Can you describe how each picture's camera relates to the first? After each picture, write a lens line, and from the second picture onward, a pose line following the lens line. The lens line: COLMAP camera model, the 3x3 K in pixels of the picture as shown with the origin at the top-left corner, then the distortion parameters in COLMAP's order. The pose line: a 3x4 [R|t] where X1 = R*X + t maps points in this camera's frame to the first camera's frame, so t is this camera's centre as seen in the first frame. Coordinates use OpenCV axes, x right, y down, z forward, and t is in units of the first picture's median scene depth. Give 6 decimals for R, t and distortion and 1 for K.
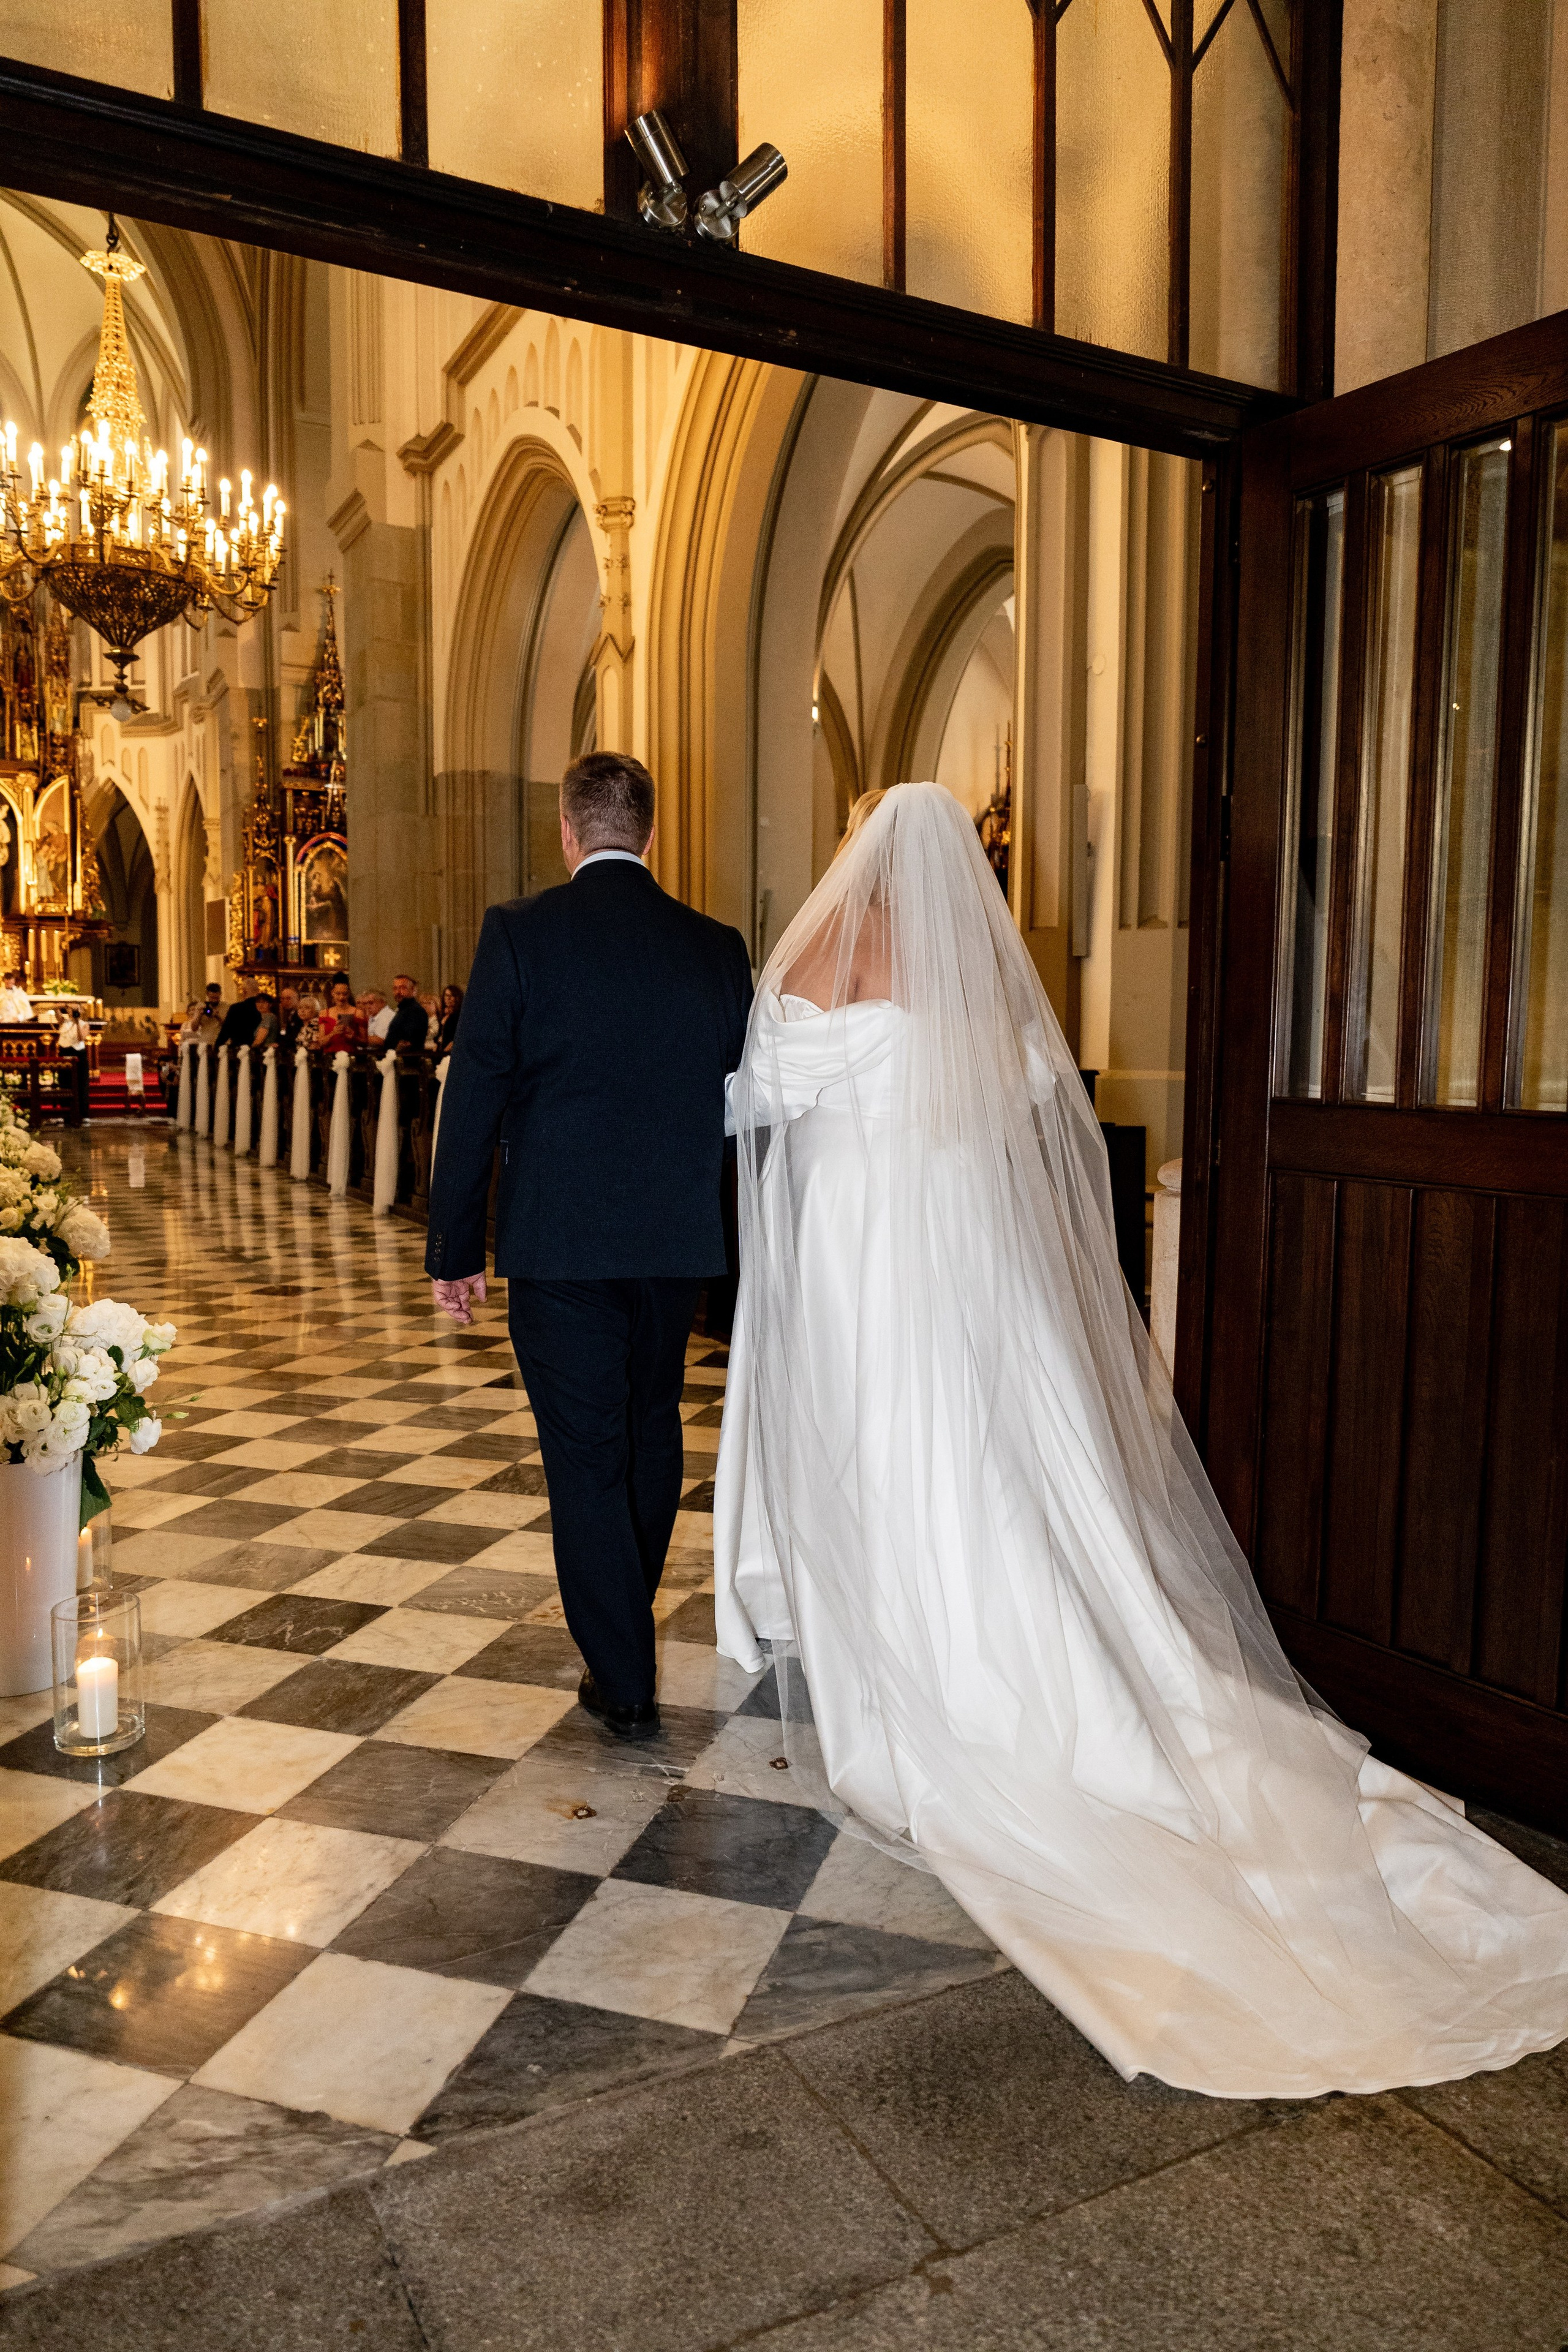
lens RADIAL K [[1552.6, 0, 784.0], [0, 1552.6, 1176.0], [0, 0, 1]] dist [-0.003649, 0.001389]
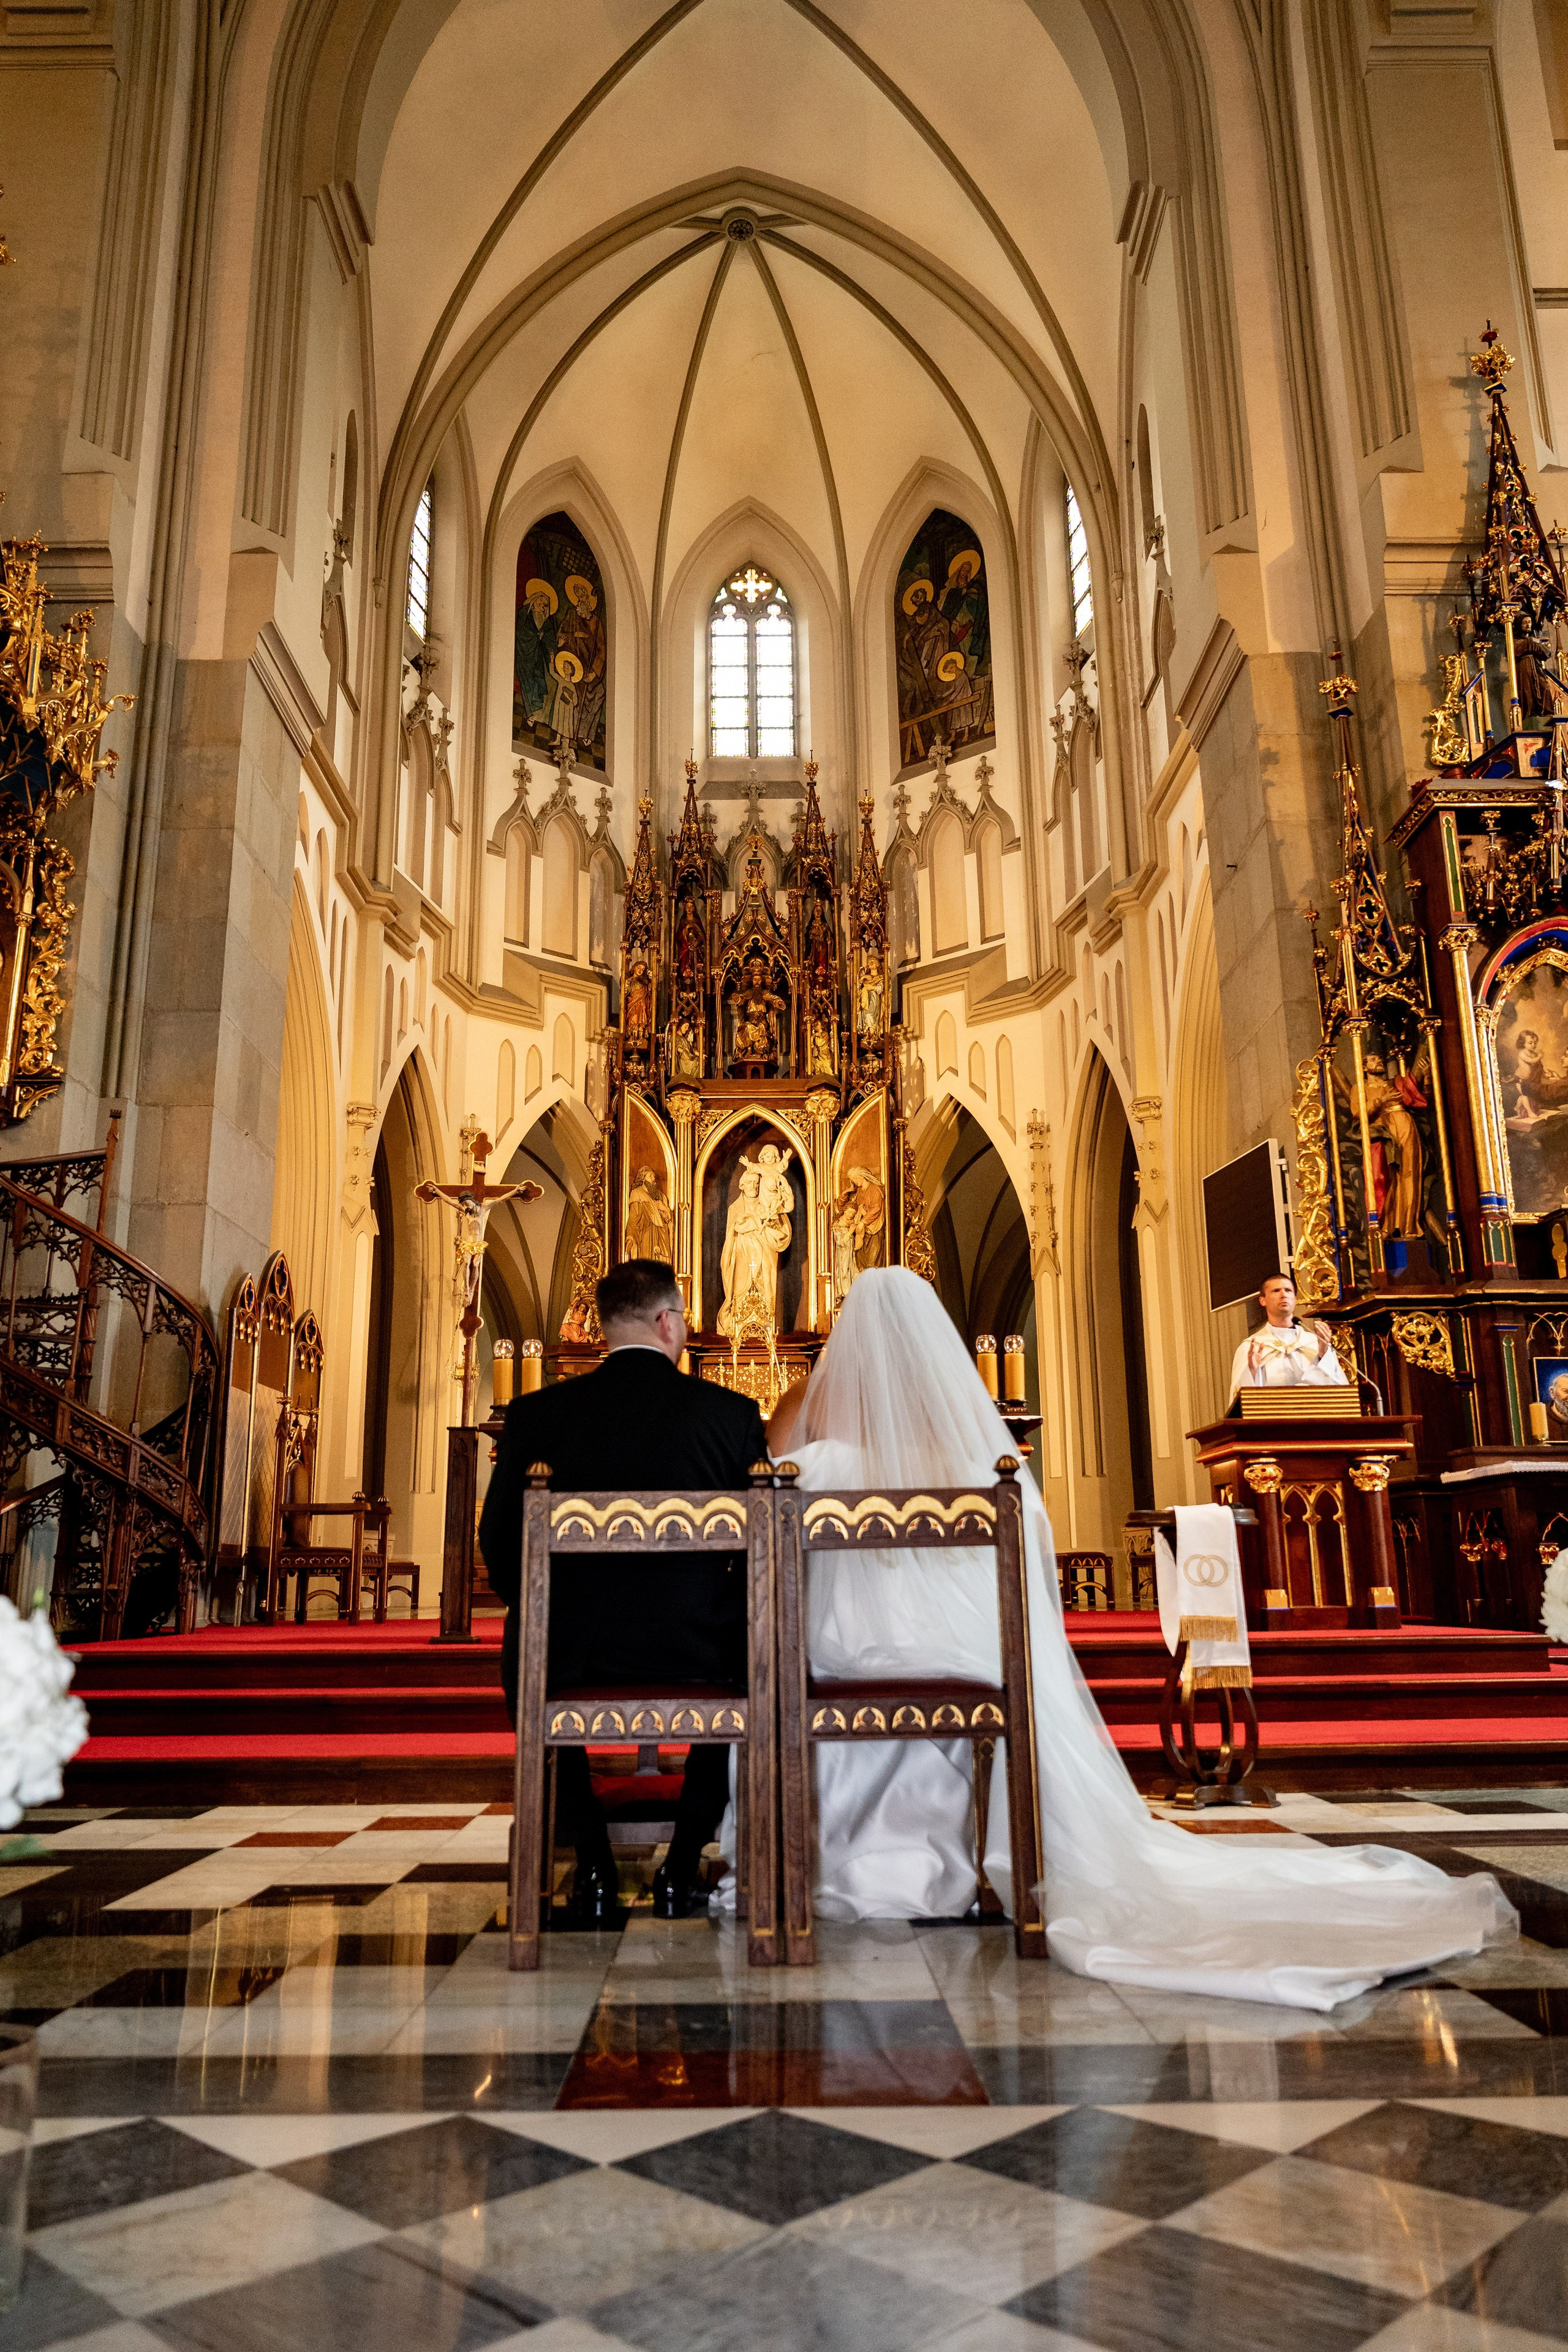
lens RADIAL K [[1593.5, 0, 784.0], [0, 1593.5, 1176.0], [0, 0, 1]] dist [-0.004707, -0.001040]
pose [[0.885974, -0.136803, -0.443096, -0.236362], [-0.020679, 0.942891, -0.332459, -0.029316], [0.463273, 0.303713, 0.832548, 0.498143]]
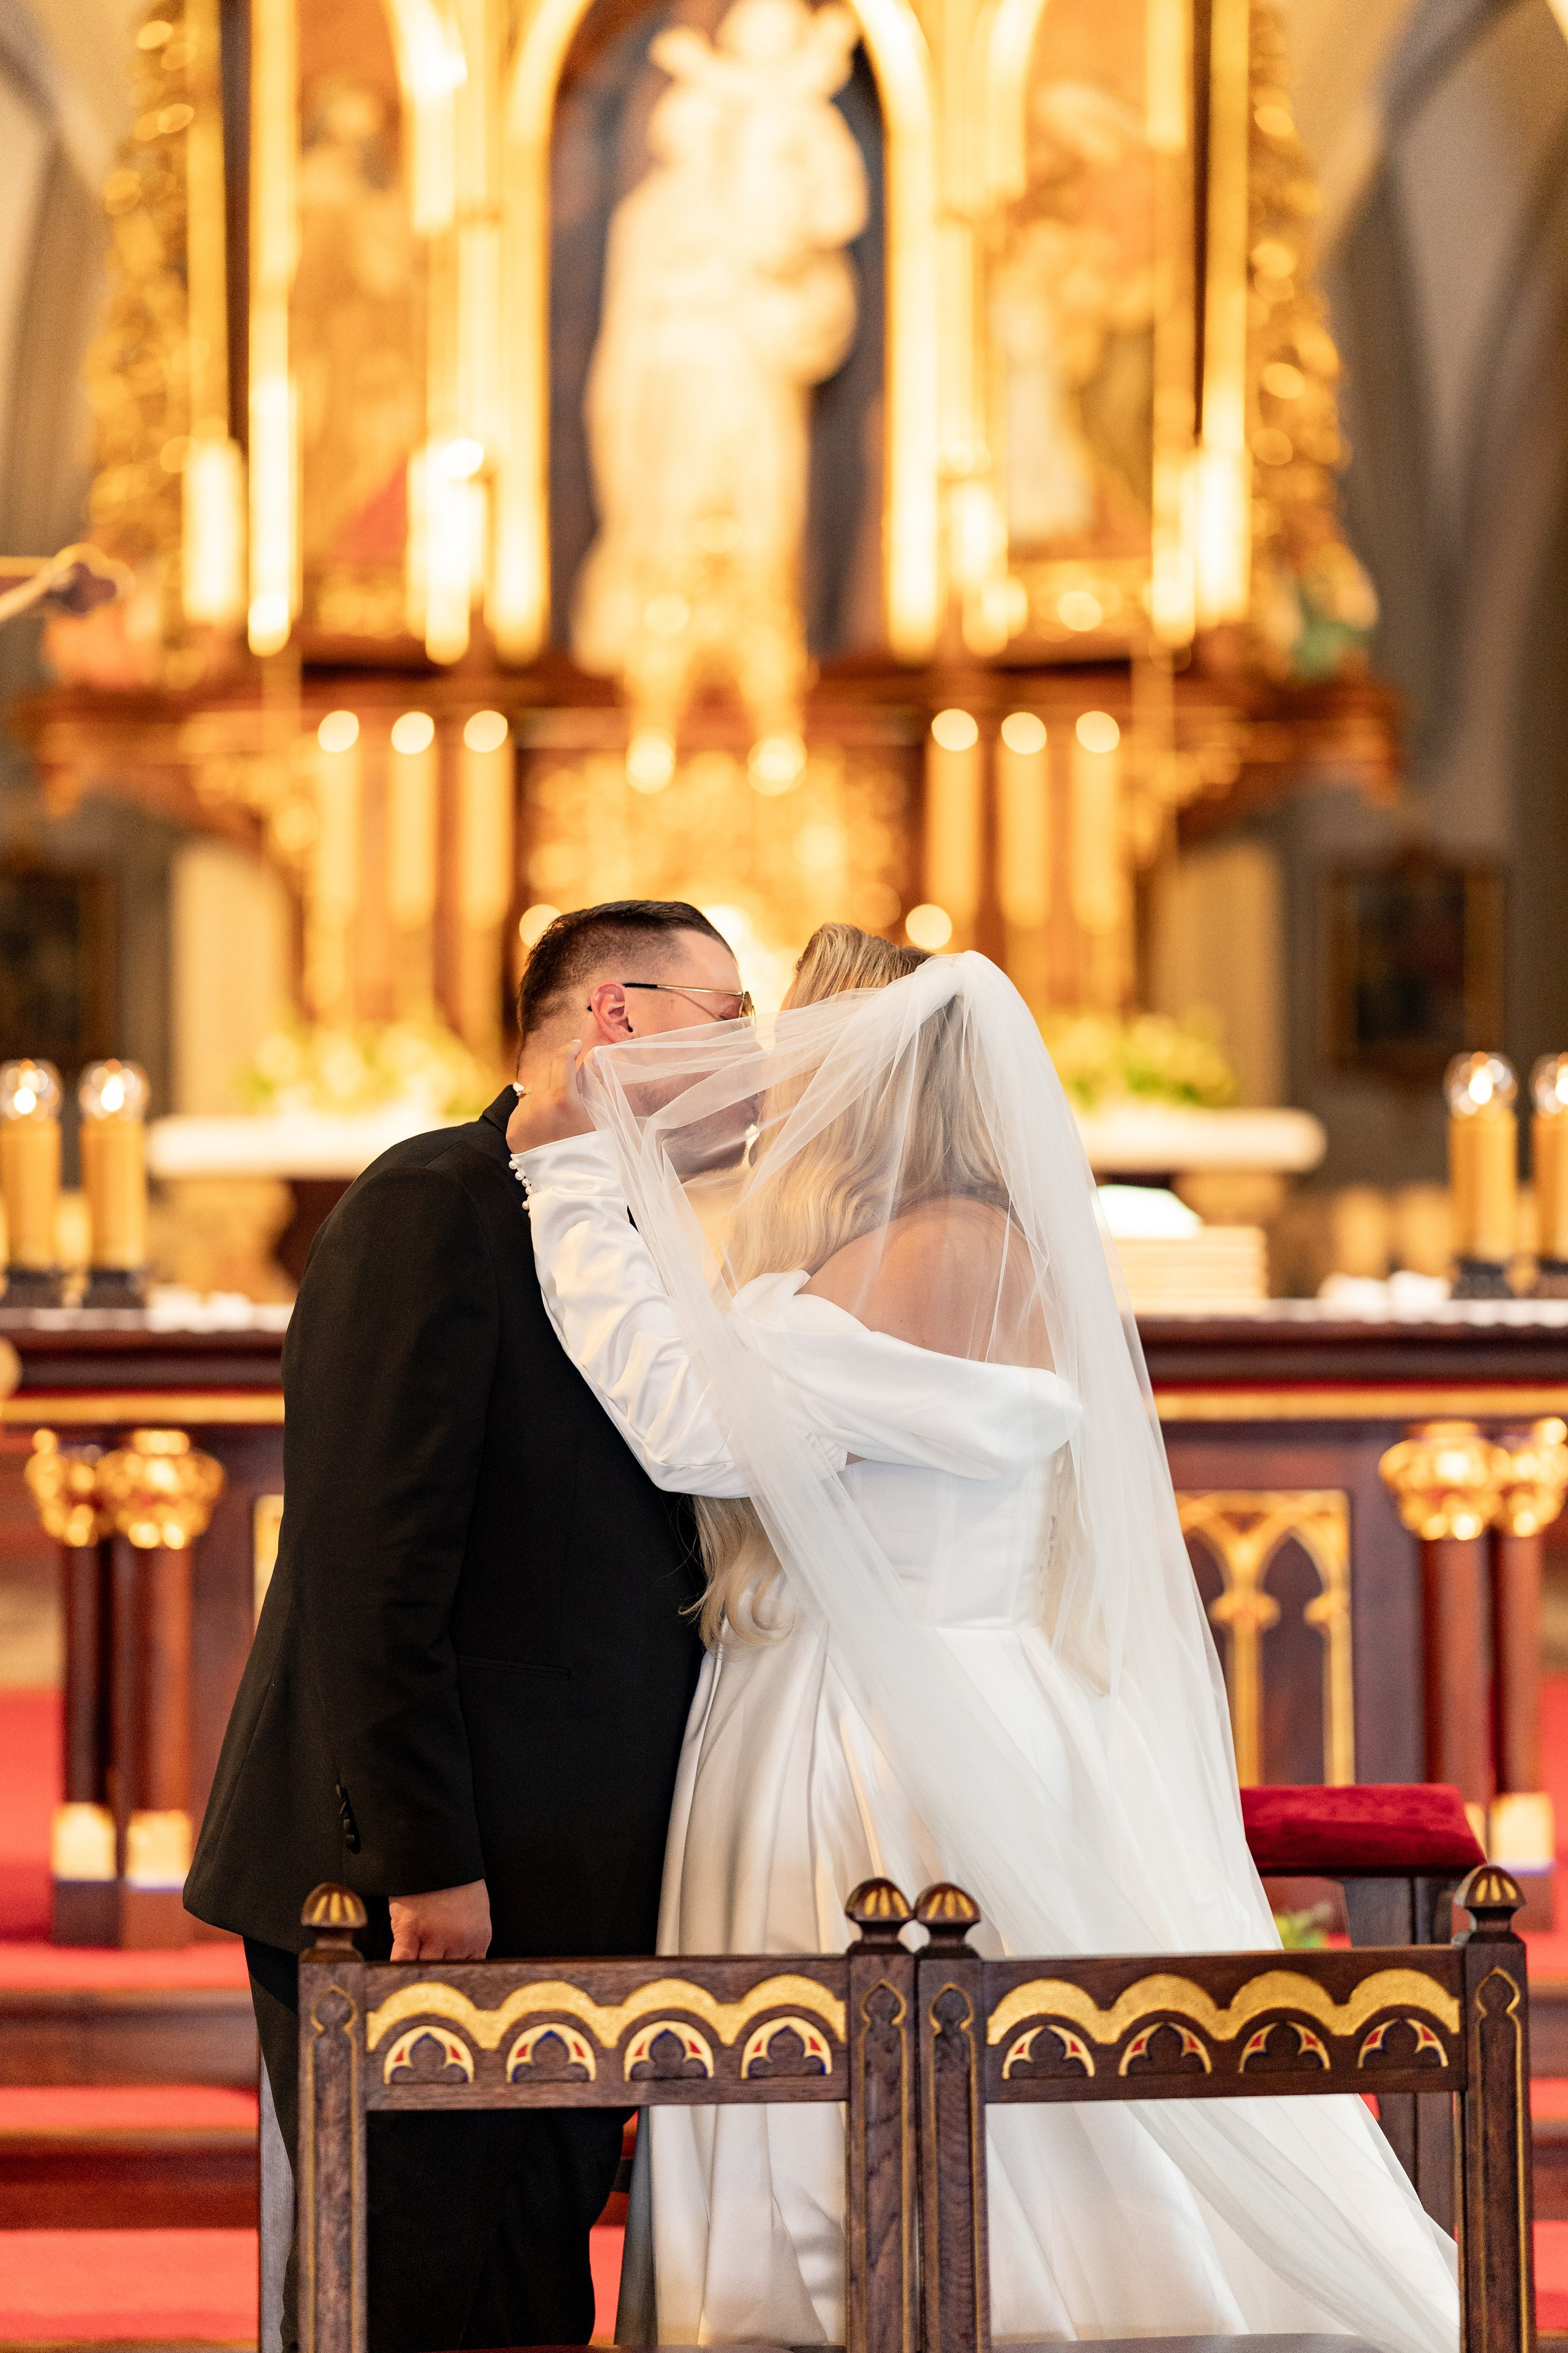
lens RADIAL K [[5737.4, 0, 784.0], [0, 5737.4, 1176.5], [0, 0, 1]] dist [0.051256, 0.006399]
pose [[0.886300, -0.028138, -0.462256, -0.221483], [-0.026250, 0.993495, -0.110805, -0.044758], [0.462367, 0.110340, 0.879797, 0.461466]]
